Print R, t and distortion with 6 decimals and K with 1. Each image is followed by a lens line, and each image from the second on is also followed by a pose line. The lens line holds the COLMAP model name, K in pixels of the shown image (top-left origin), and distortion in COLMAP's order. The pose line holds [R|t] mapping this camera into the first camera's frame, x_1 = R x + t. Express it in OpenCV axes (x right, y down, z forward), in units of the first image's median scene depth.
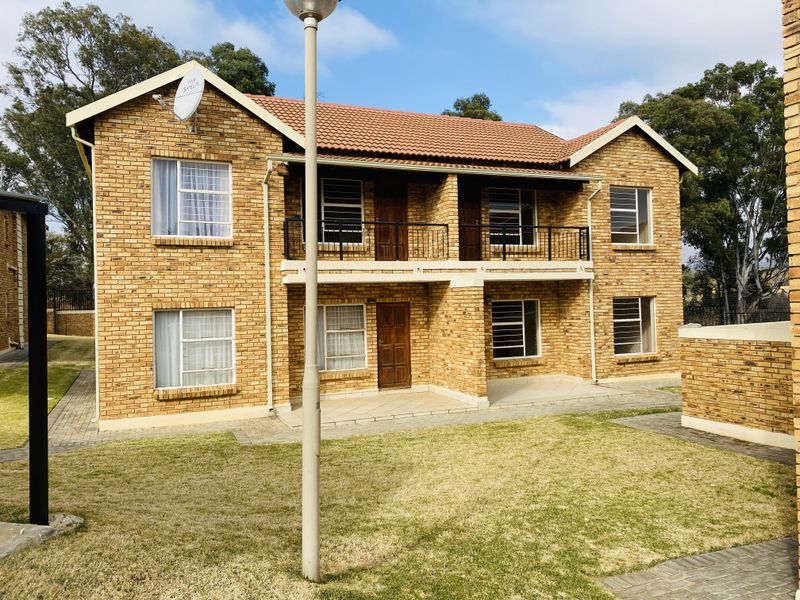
lens RADIAL K [[606.5, 0, 396.2], [0, 606.5, 296.3], [0, 0, 1]] dist [0.053975, -0.021381]
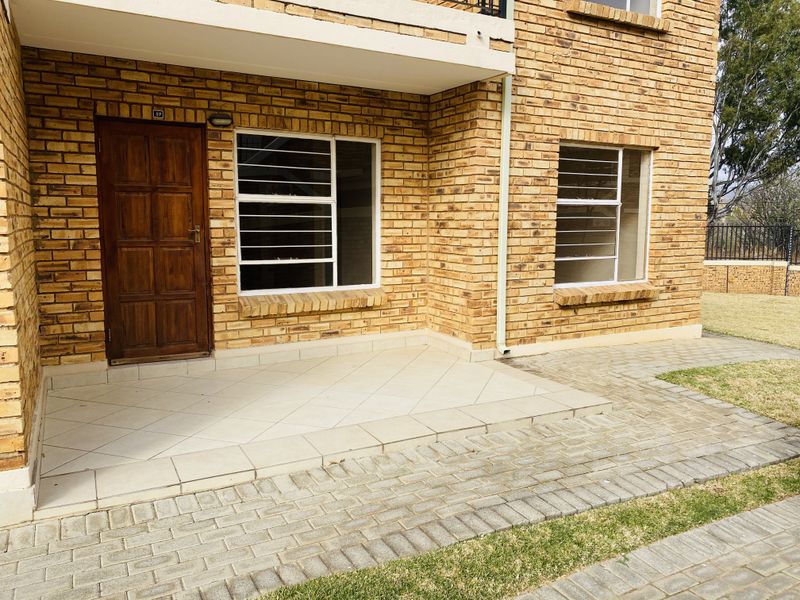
lens RADIAL K [[606.5, 0, 402.3], [0, 606.5, 301.4], [0, 0, 1]] dist [0.053975, -0.021381]
pose [[0.993602, 0.012527, 0.112245, 0.210483], [-0.027843, 0.990325, 0.135942, 0.053801], [-0.109456, -0.138198, 0.984338, 0.607677]]
